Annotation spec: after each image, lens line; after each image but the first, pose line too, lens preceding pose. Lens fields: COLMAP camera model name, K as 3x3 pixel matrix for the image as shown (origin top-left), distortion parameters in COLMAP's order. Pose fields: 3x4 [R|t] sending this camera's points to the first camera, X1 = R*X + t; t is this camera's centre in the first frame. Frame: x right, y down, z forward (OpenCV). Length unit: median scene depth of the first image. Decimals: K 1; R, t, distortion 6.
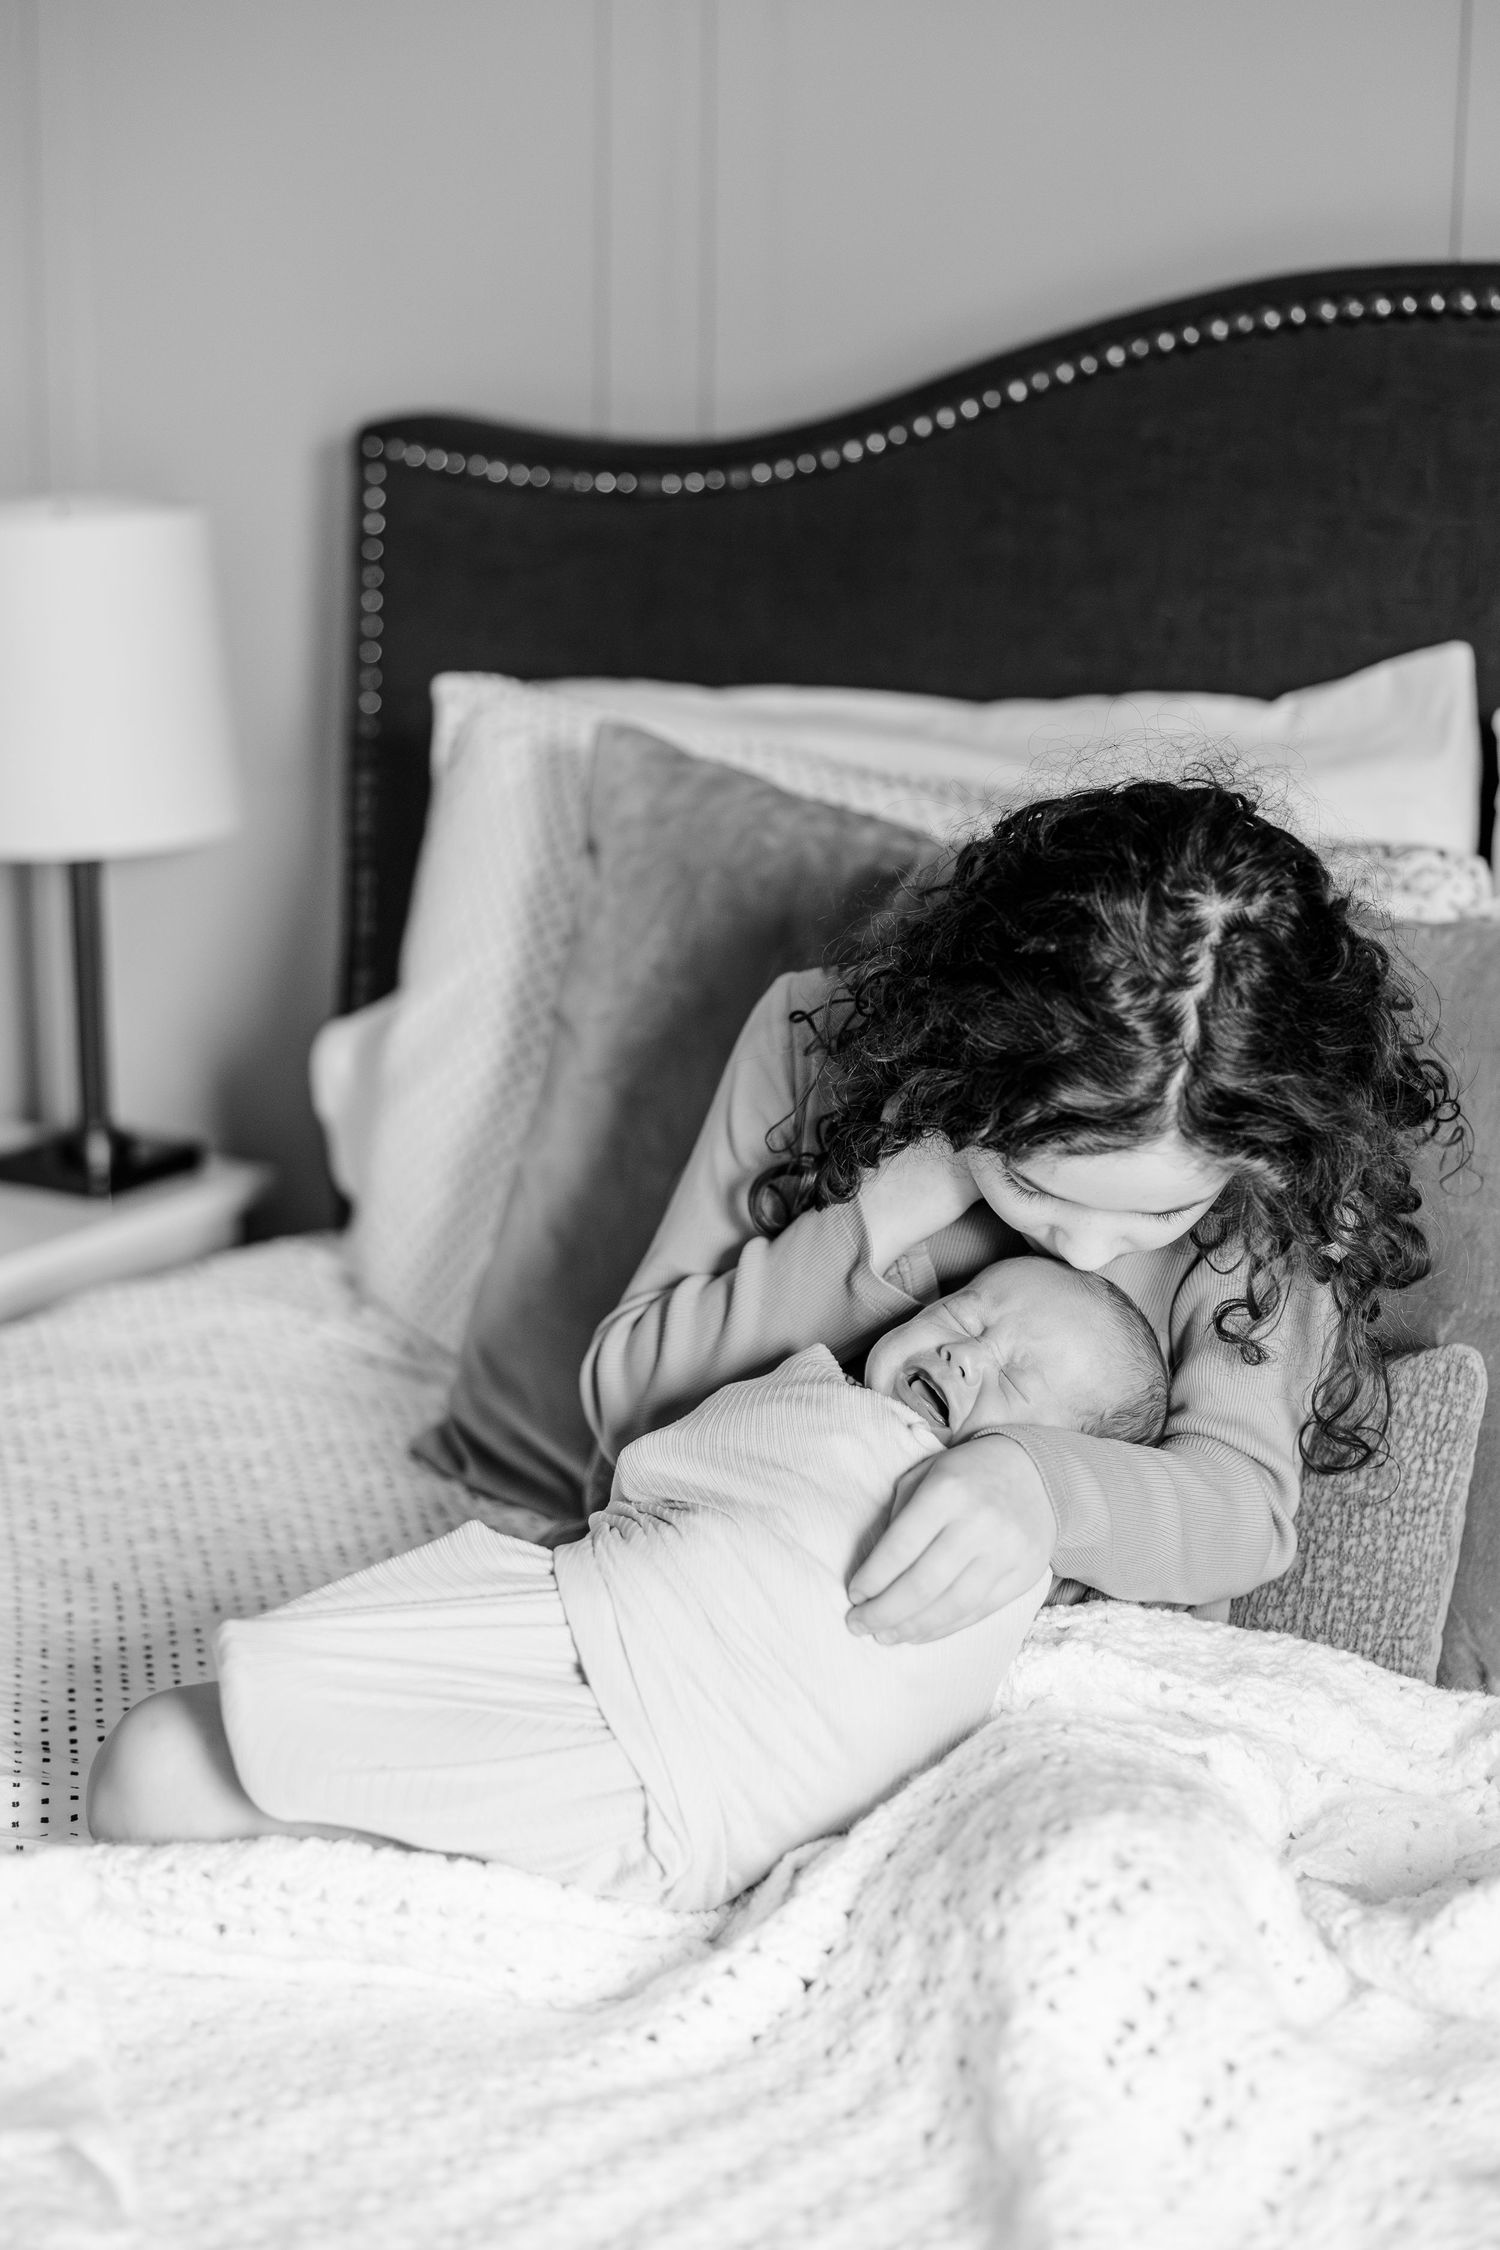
lens RADIAL K [[4301.1, 0, 750.0], [0, 4301.1, 1125.0], [0, 0, 1]] dist [0.008946, -0.449348]
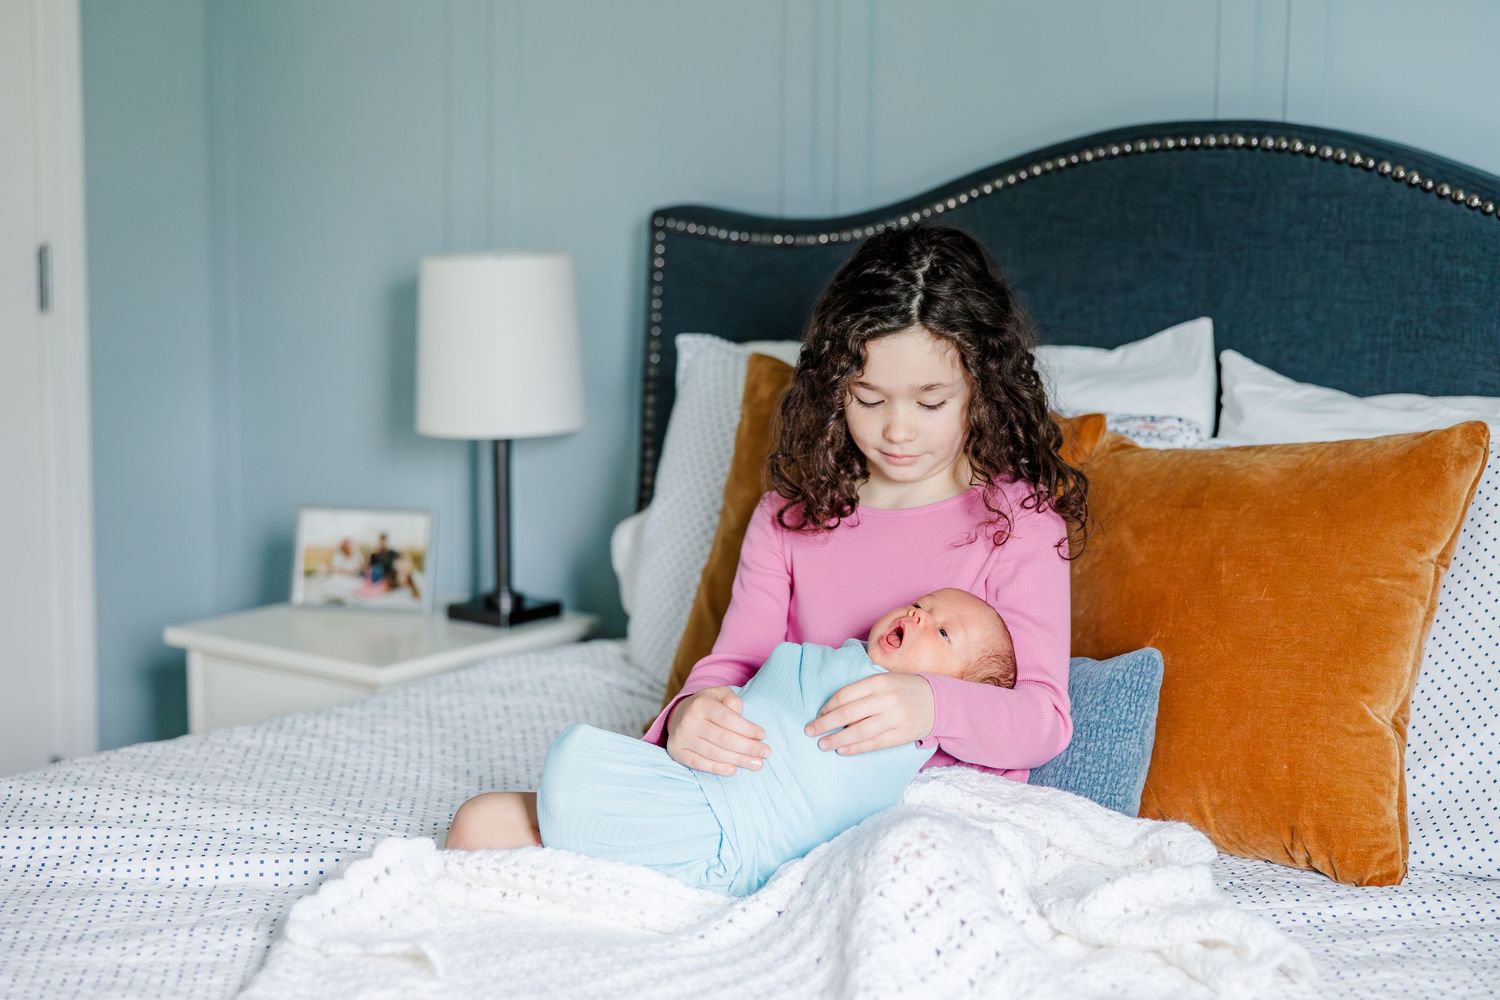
lens RADIAL K [[2790.8, 0, 750.0], [0, 2790.8, 500.0], [0, 0, 1]] dist [-0.055975, -0.218147]
pose [[0.995554, 0.023996, -0.091086, 0.079033], [-0.031968, 0.995687, -0.087095, 0.081893], [0.088603, 0.089620, 0.992027, -0.231456]]
